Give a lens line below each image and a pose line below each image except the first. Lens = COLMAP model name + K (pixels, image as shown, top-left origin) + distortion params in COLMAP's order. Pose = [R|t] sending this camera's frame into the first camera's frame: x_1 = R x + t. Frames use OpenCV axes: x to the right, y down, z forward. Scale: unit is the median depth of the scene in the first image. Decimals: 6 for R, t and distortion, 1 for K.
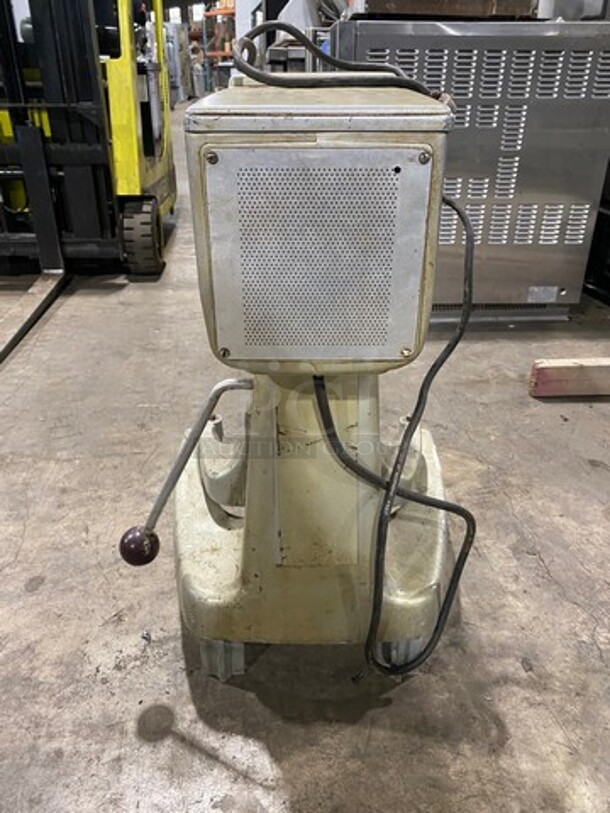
lens RADIAL K [[623.1, 0, 302.7], [0, 623.1, 402.6], [0, 0, 1]] dist [-0.009441, -0.012681]
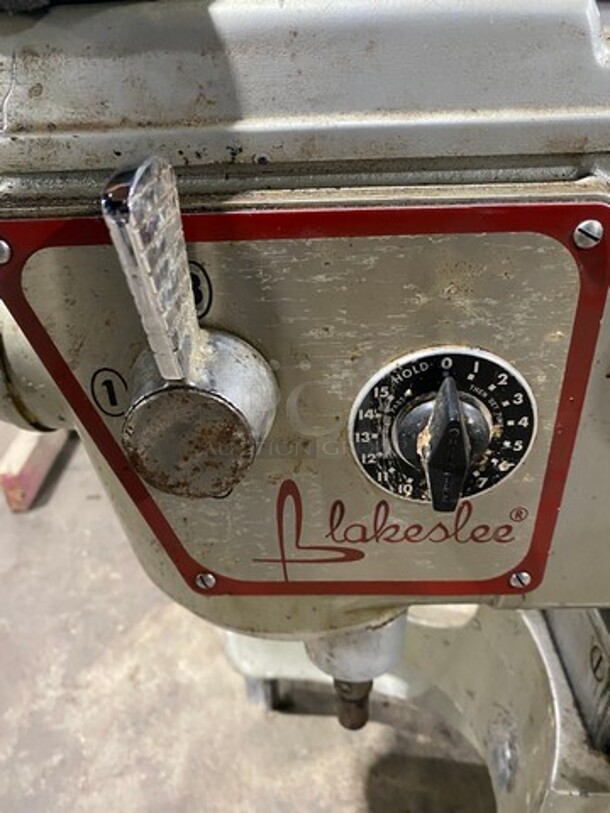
lens RADIAL K [[623.1, 0, 300.7], [0, 623.1, 410.5], [0, 0, 1]] dist [-0.009441, -0.012681]
pose [[0.015131, -0.519303, 0.854456, -0.315501], [0.496024, 0.745888, 0.444535, -0.478730], [-0.868177, 0.417104, 0.268873, 0.932999]]
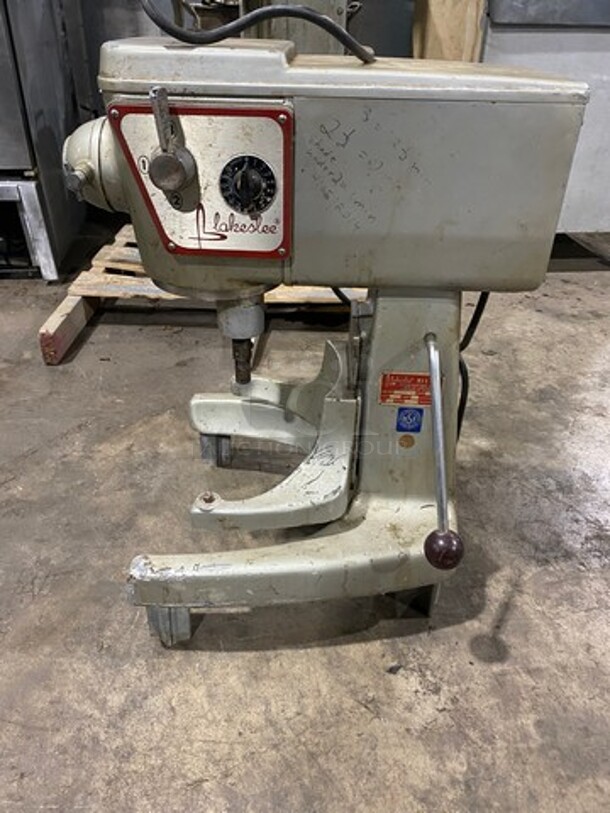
lens RADIAL K [[623.1, 0, 302.4], [0, 623.1, 404.7], [0, 0, 1]] dist [-0.009441, -0.012681]
pose [[0.039173, -0.530390, 0.846848, -0.898632], [0.444438, 0.768302, 0.460637, -0.452291], [-0.894953, 0.358327, 0.265822, 0.787980]]
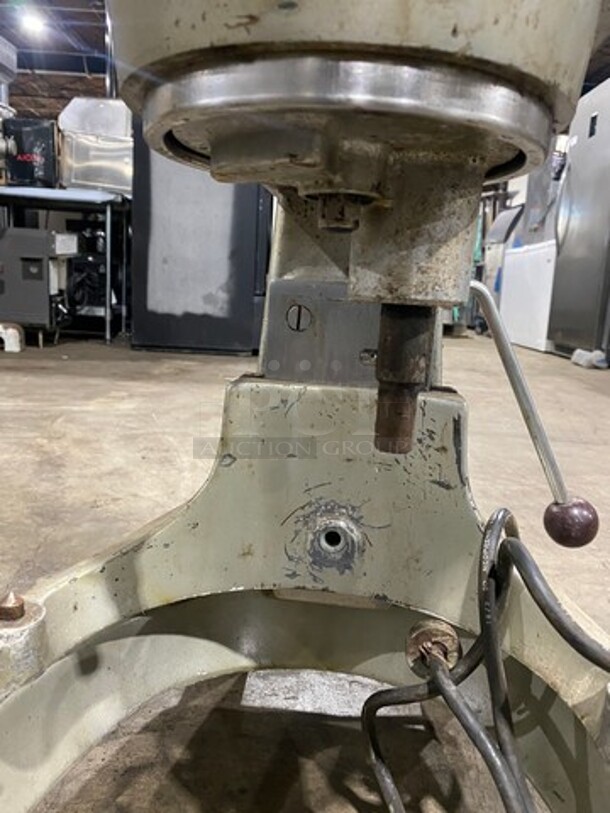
lens RADIAL K [[623.1, 0, 302.7], [0, 623.1, 406.4], [0, 0, 1]] dist [-0.009441, -0.012681]
pose [[-0.991214, -0.080640, 0.104840, -0.006586], [0.000104, 0.792172, 0.610298, -0.307963], [-0.132266, 0.604947, -0.785203, 1.422306]]
